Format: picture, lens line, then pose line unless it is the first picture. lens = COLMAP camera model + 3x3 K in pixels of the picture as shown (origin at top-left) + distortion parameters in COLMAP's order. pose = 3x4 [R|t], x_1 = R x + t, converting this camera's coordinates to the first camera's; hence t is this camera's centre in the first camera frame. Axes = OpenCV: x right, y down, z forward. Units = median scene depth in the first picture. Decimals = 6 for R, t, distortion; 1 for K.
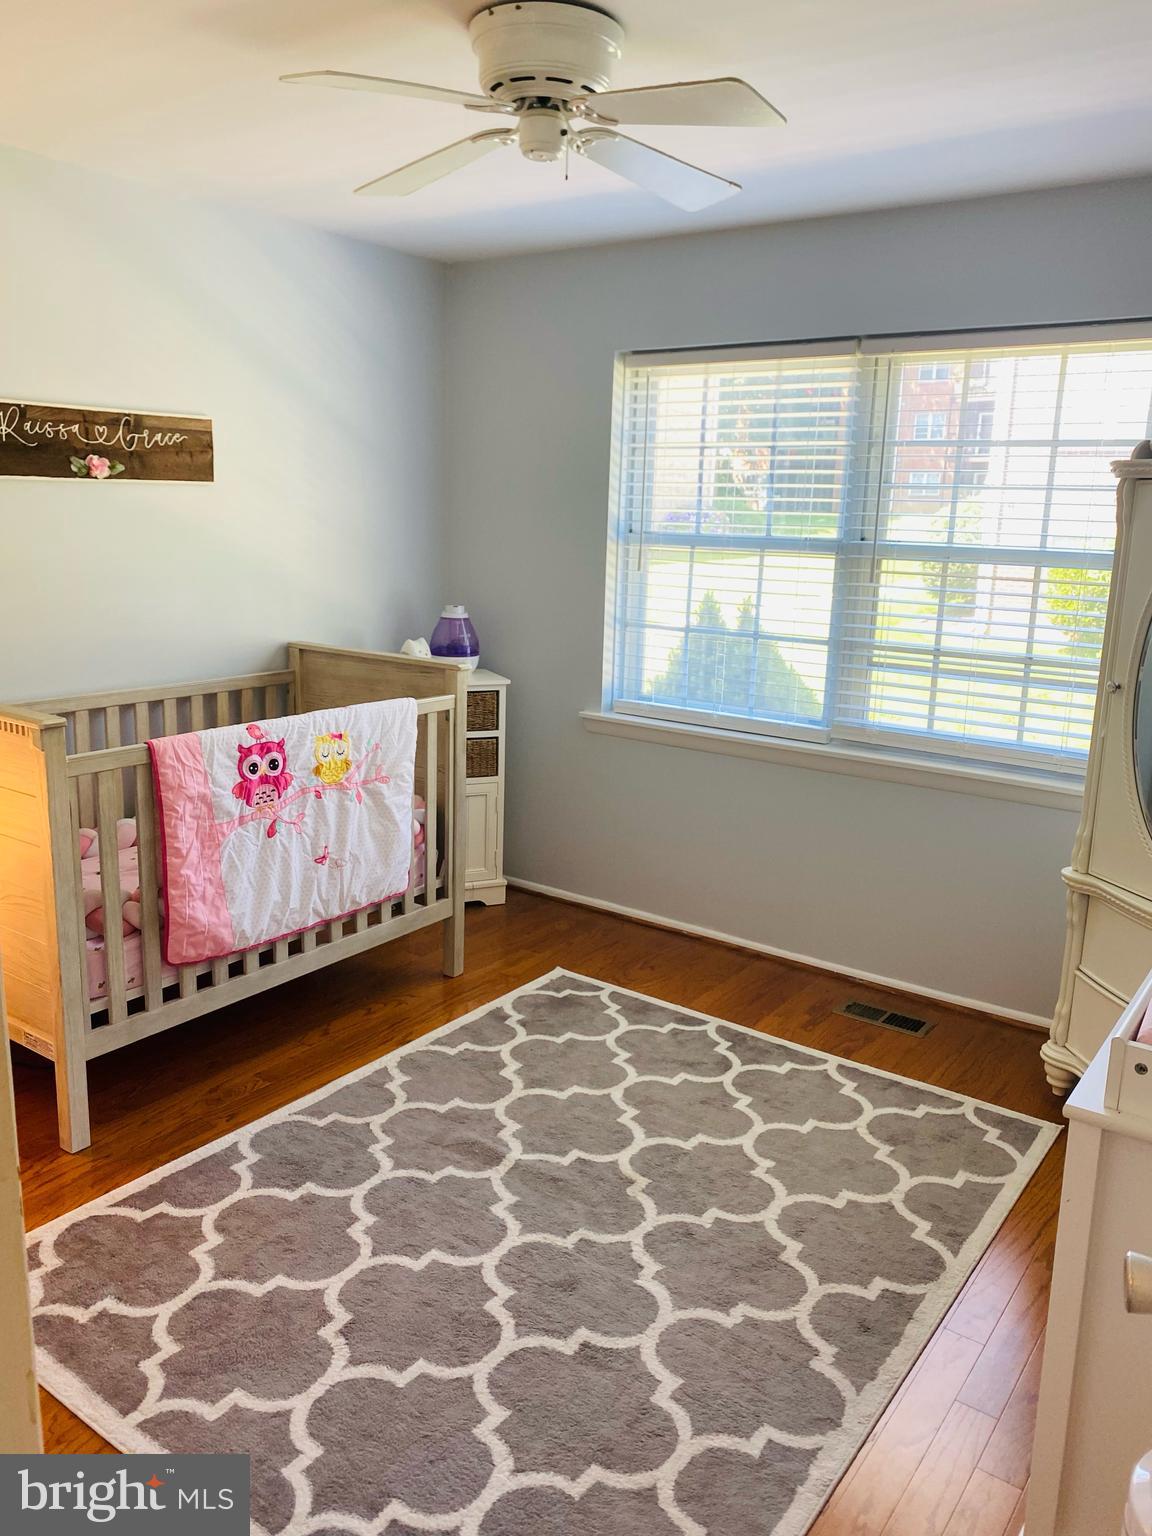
lens RADIAL K [[1175.6, 0, 576.0], [0, 1175.6, 768.0], [0, 0, 1]] dist [0.006704, -0.001970]
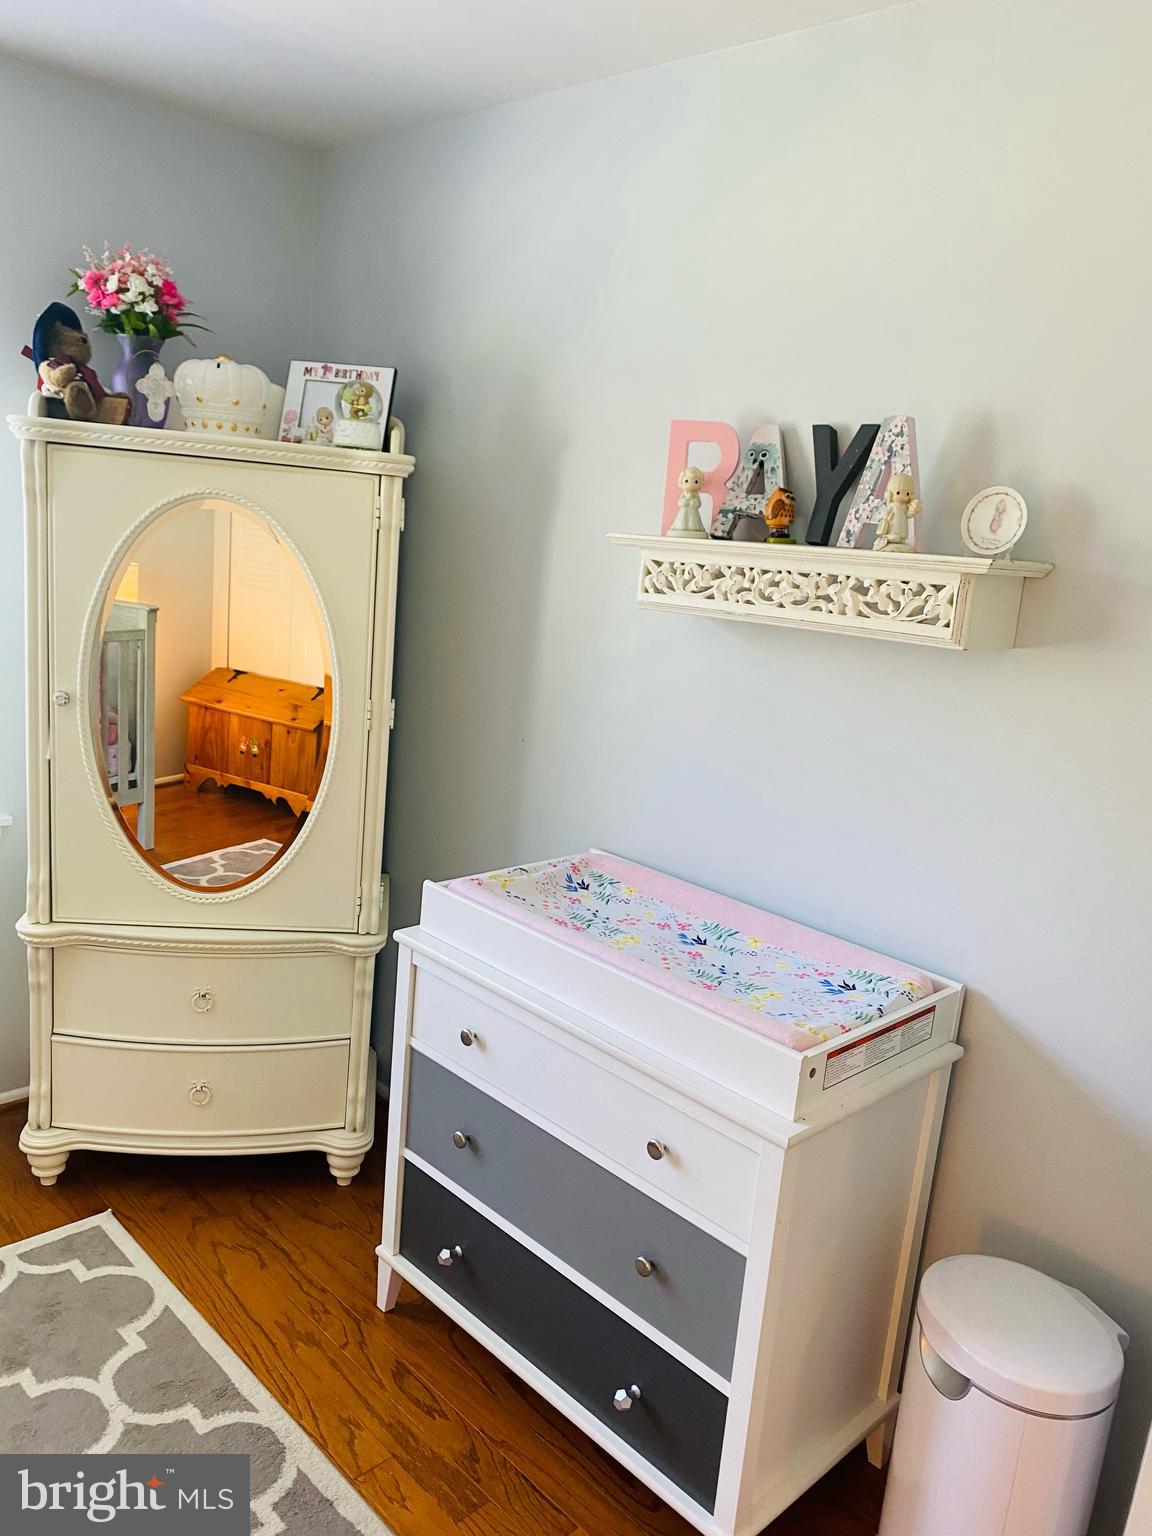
lens RADIAL K [[1175.6, 0, 576.0], [0, 1175.6, 768.0], [0, 0, 1]] dist [0.006704, -0.001970]
pose [[0.171670, -0.226373, 0.958793, -0.286951], [0.127203, 0.970188, 0.206288, -0.146445], [-0.976908, 0.086547, 0.195348, 0.484645]]
